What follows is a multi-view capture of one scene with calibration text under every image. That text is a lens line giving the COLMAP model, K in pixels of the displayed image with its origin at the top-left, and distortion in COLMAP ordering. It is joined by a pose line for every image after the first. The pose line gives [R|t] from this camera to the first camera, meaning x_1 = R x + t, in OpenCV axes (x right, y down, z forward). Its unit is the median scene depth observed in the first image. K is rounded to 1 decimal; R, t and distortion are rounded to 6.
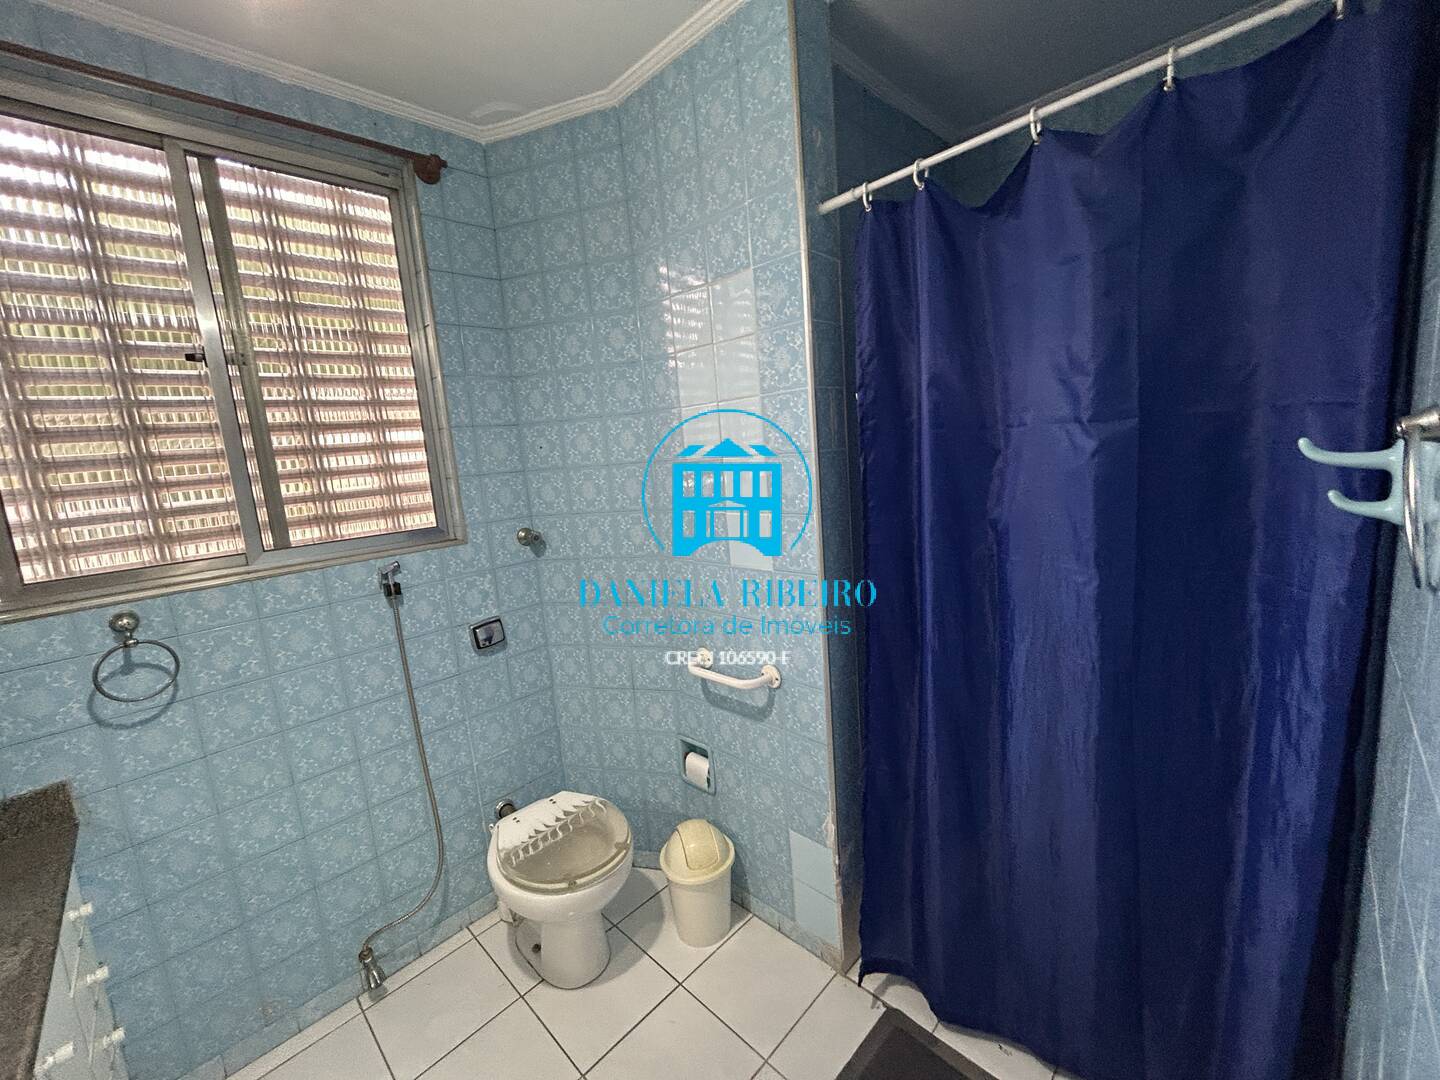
lens RADIAL K [[583.3, 0, 715.0], [0, 583.3, 536.4], [0, 0, 1]] dist [-0.003371, 0.001194]
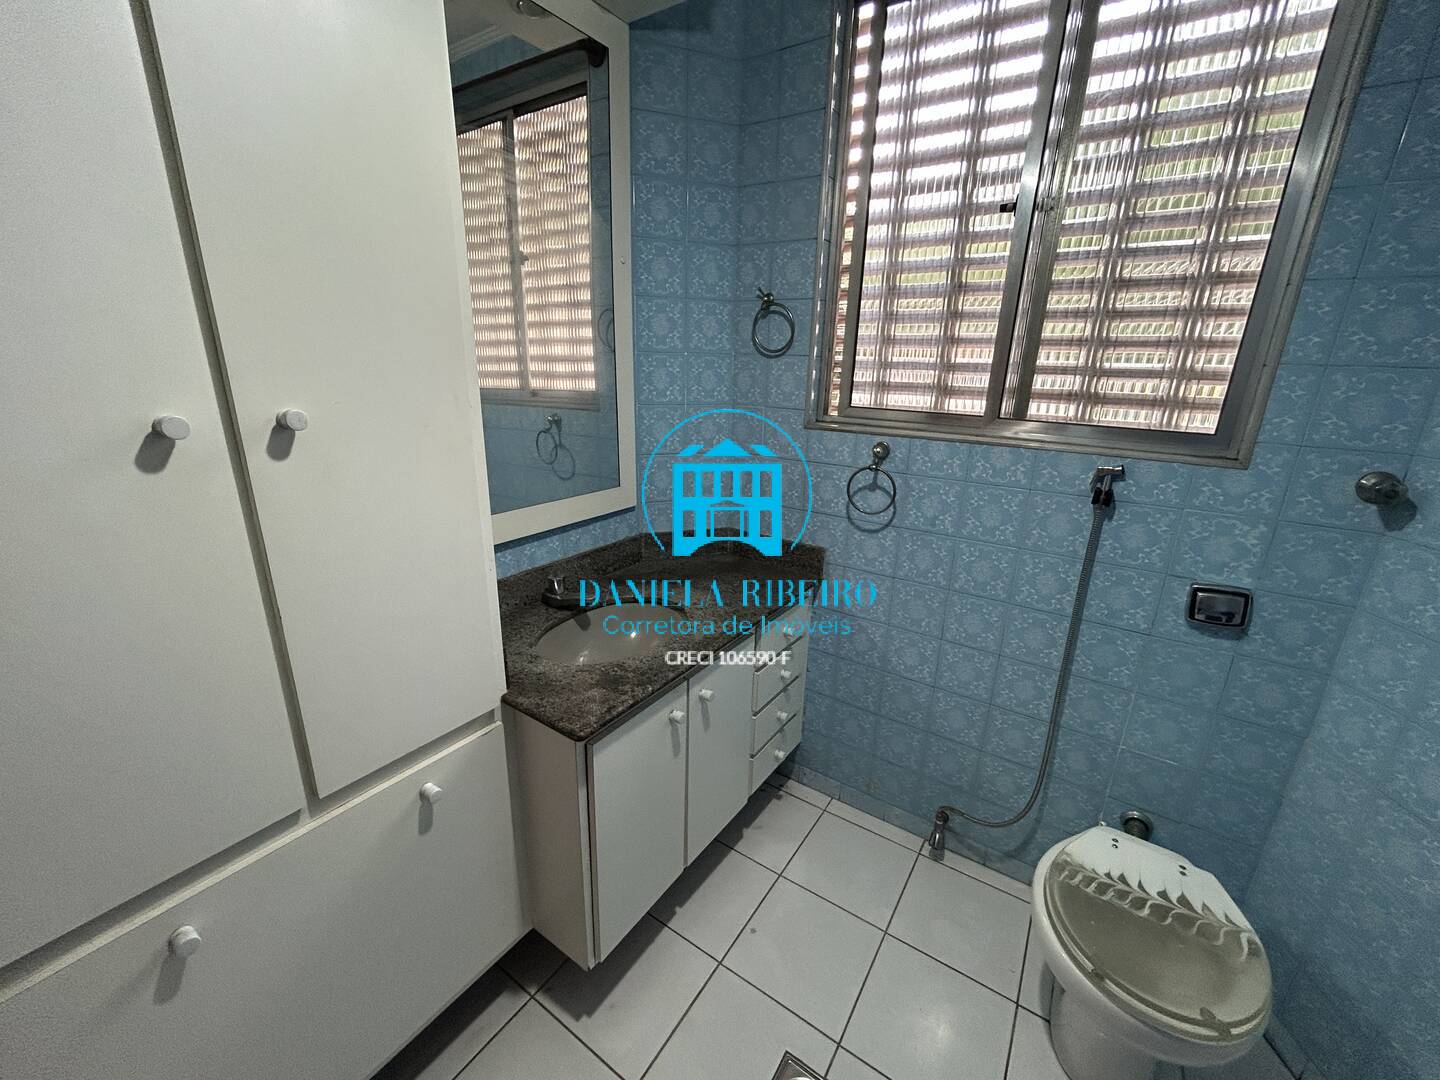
lens RADIAL K [[583.3, 0, 723.2], [0, 583.3, 532.8], [0, 0, 1]] dist [-0.003371, 0.001194]
pose [[0.195568, 0.368482, -0.908831, 0.092037], [-0.187200, 0.923712, 0.334233, -0.034201], [0.962657, 0.104768, 0.249628, 0.300165]]
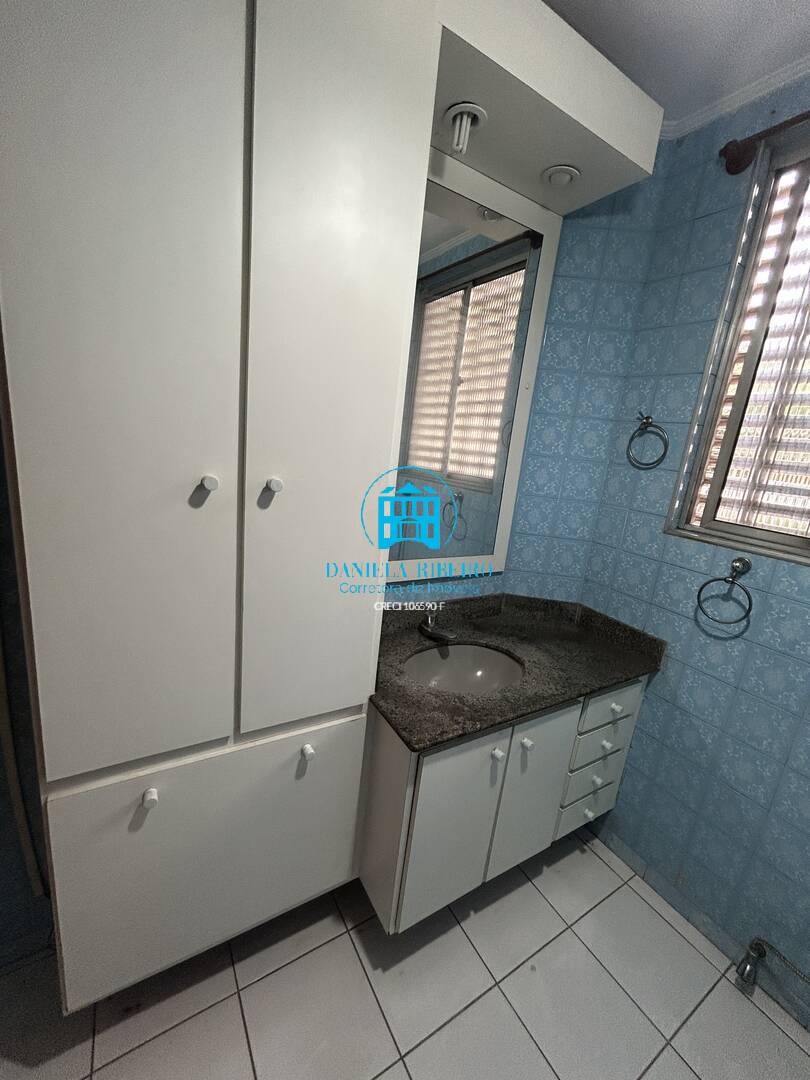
lens RADIAL K [[437.5, 0, 405.7], [0, 437.5, 538.5], [0, 0, 1]] dist [-0.003371, 0.001194]
pose [[-0.236633, 0.280250, -0.930304, 0.053952], [-0.227651, 0.914851, 0.333501, -0.051741], [0.944553, 0.290701, -0.152684, 0.326488]]
